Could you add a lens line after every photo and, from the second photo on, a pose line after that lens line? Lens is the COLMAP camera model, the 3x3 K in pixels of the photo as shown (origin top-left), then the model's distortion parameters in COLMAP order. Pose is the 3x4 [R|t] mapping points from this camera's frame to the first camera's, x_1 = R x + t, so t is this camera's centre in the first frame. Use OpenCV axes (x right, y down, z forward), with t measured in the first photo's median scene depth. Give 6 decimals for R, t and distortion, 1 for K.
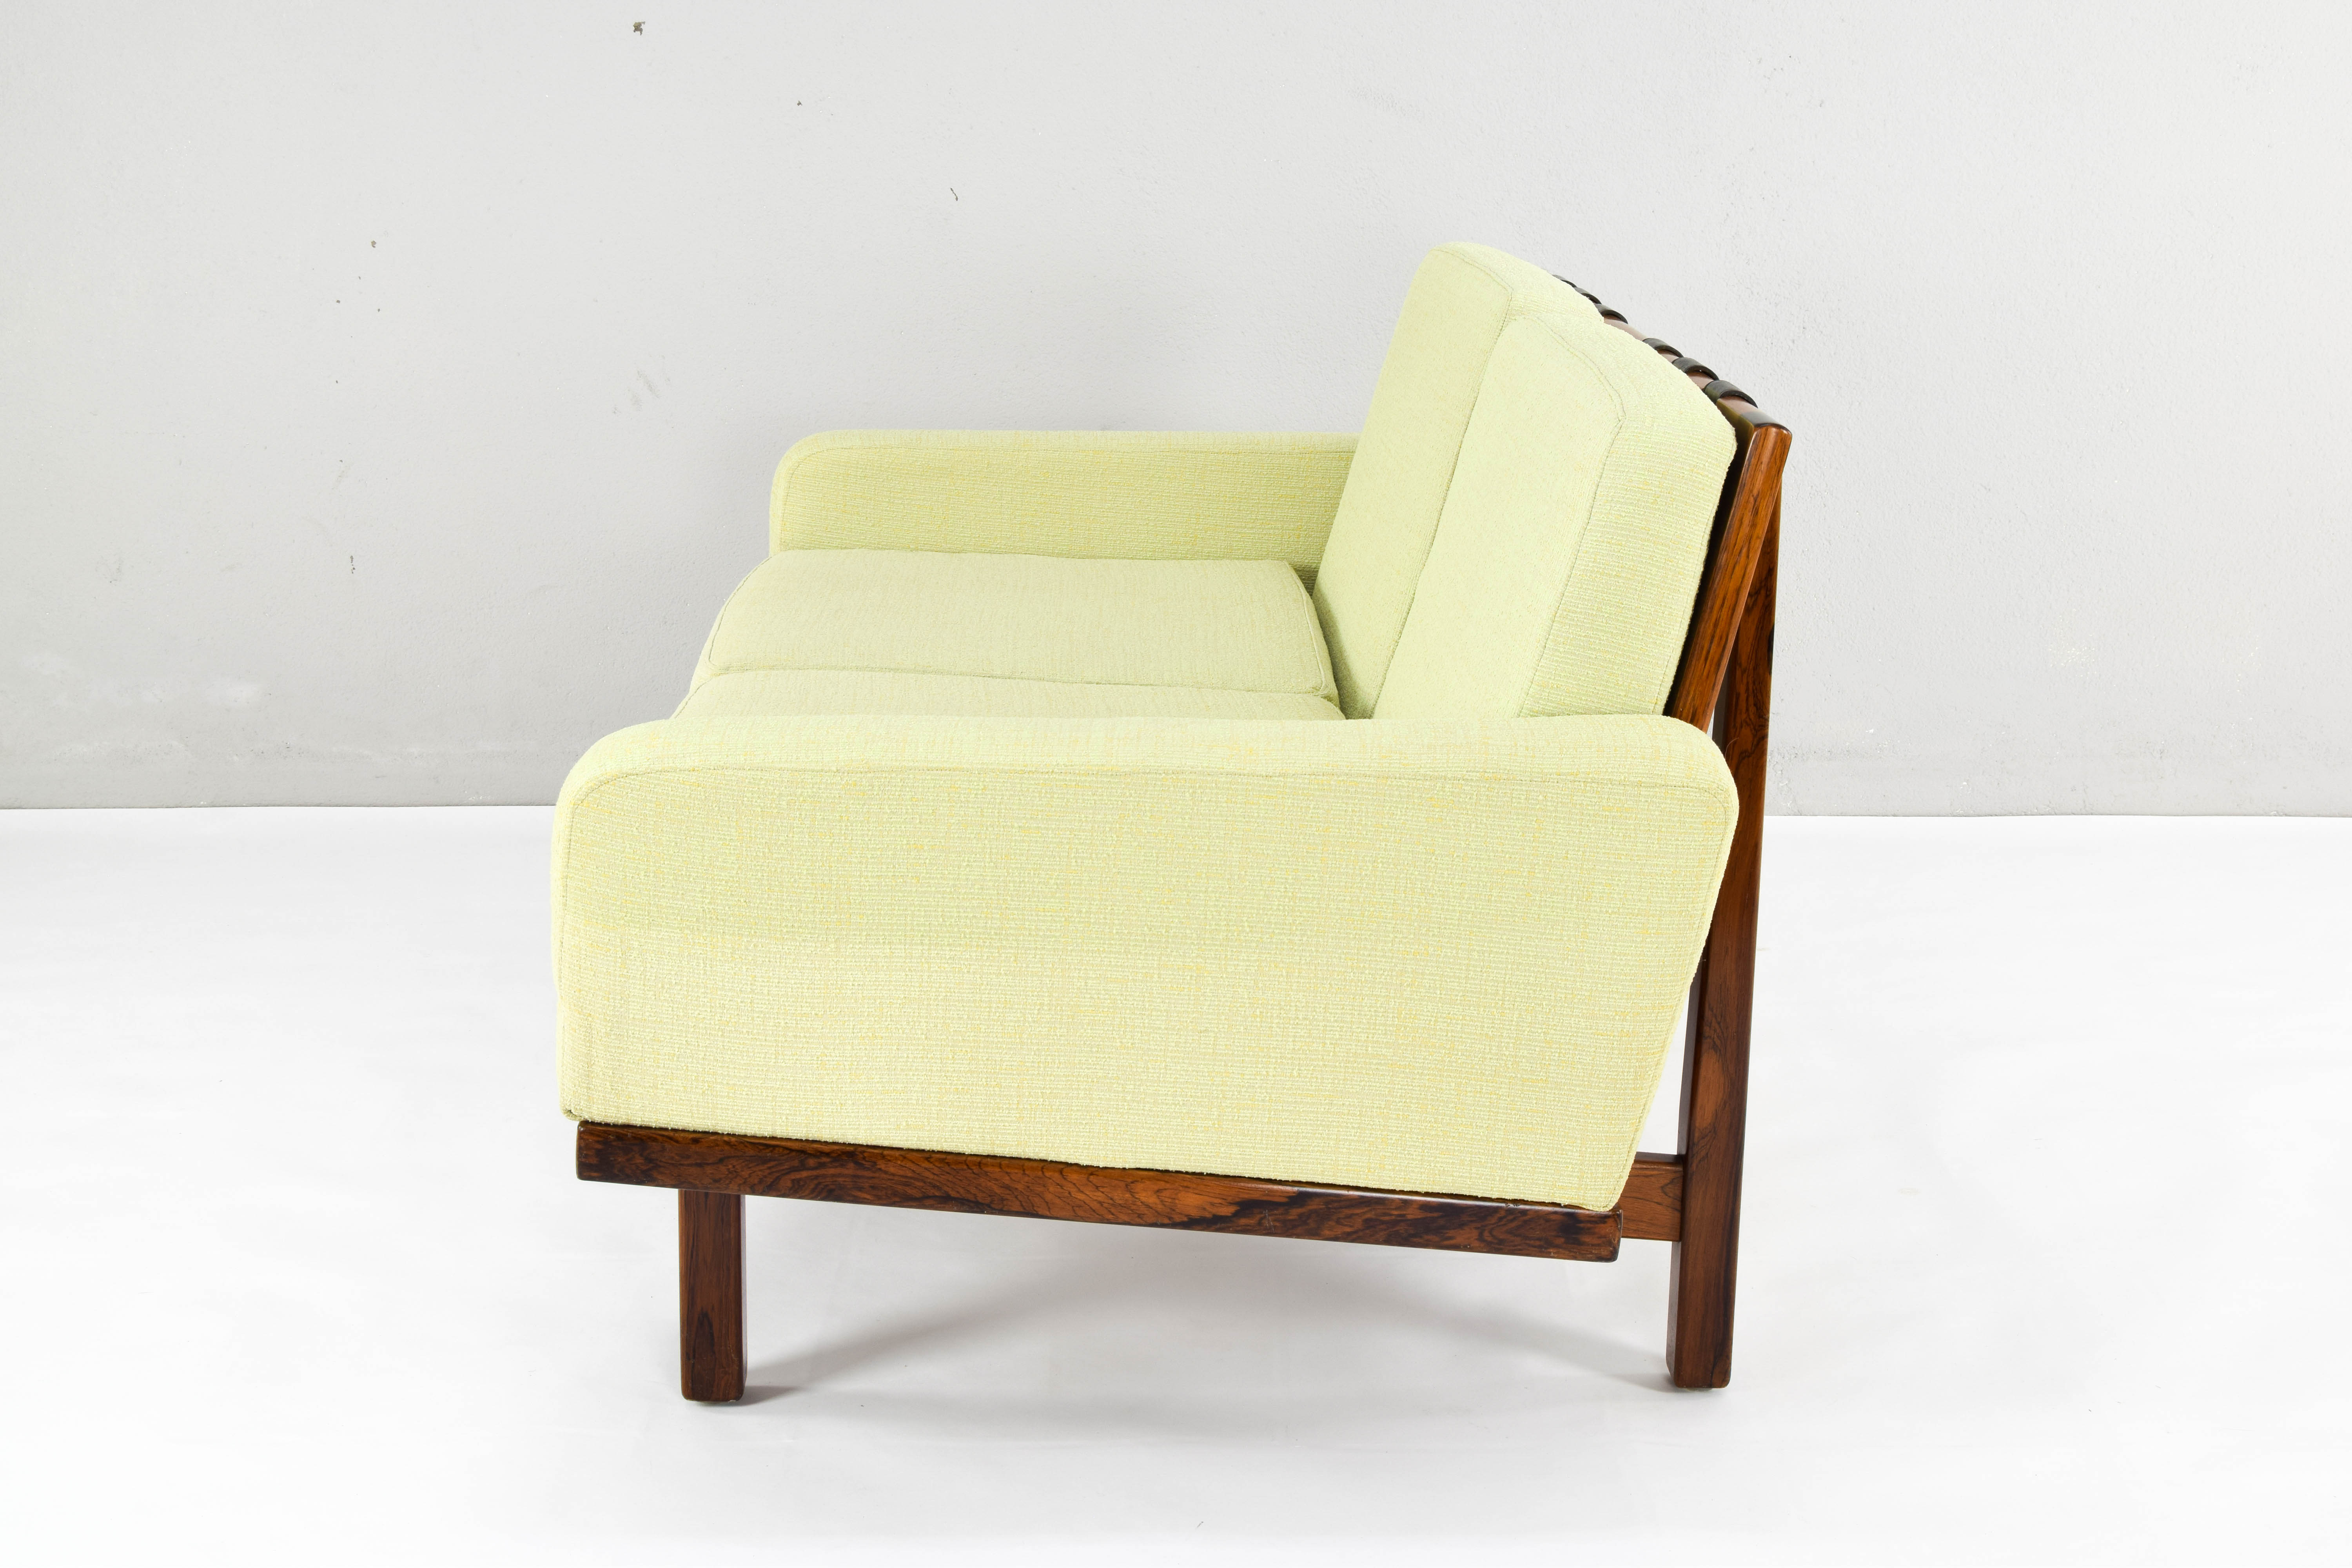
lens RADIAL K [[3218.2, 0, 1175.2], [0, 3218.2, 900.7], [0, 0, 1]] dist [-0.050938, -0.006727]
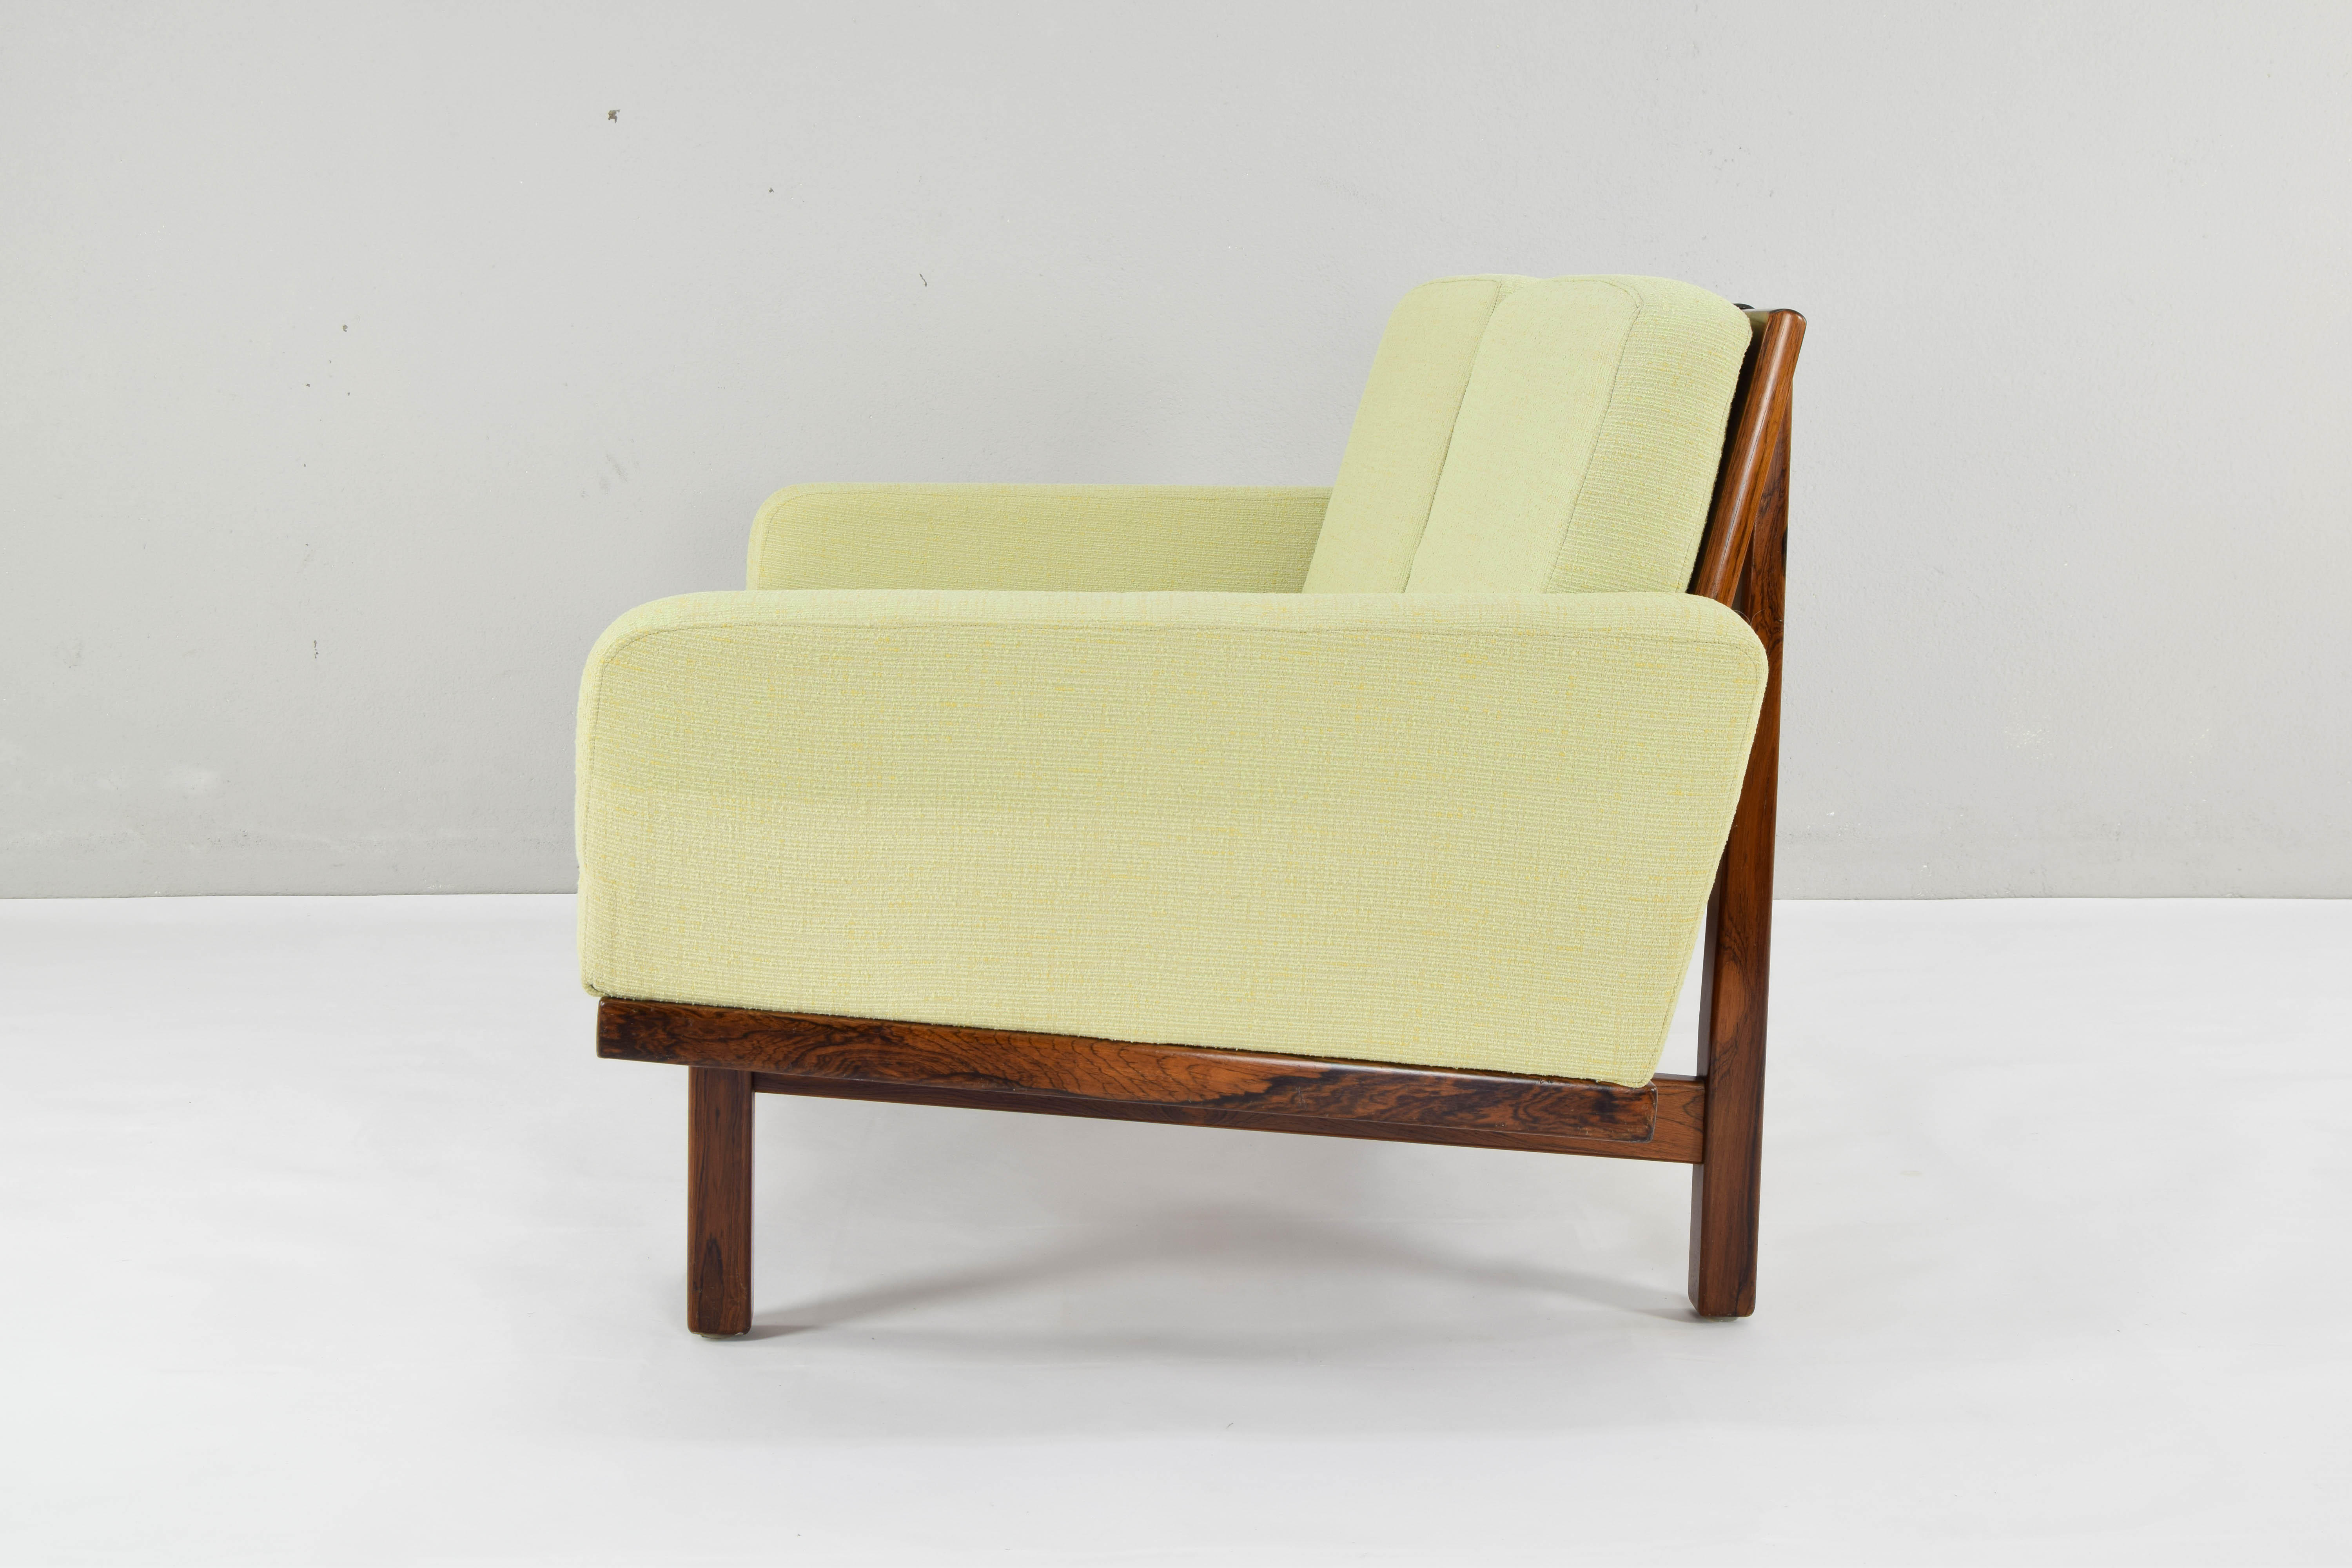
lens RADIAL K [[3218.2, 0, 1175.2], [0, 3218.2, 900.7], [0, 0, 1]] dist [-0.050938, -0.006727]
pose [[0.999434, -0.003398, 0.033473, -0.042525], [0.006765, 0.994863, -0.101004, 0.138974], [-0.032958, 0.101173, 0.994323, 0.014365]]
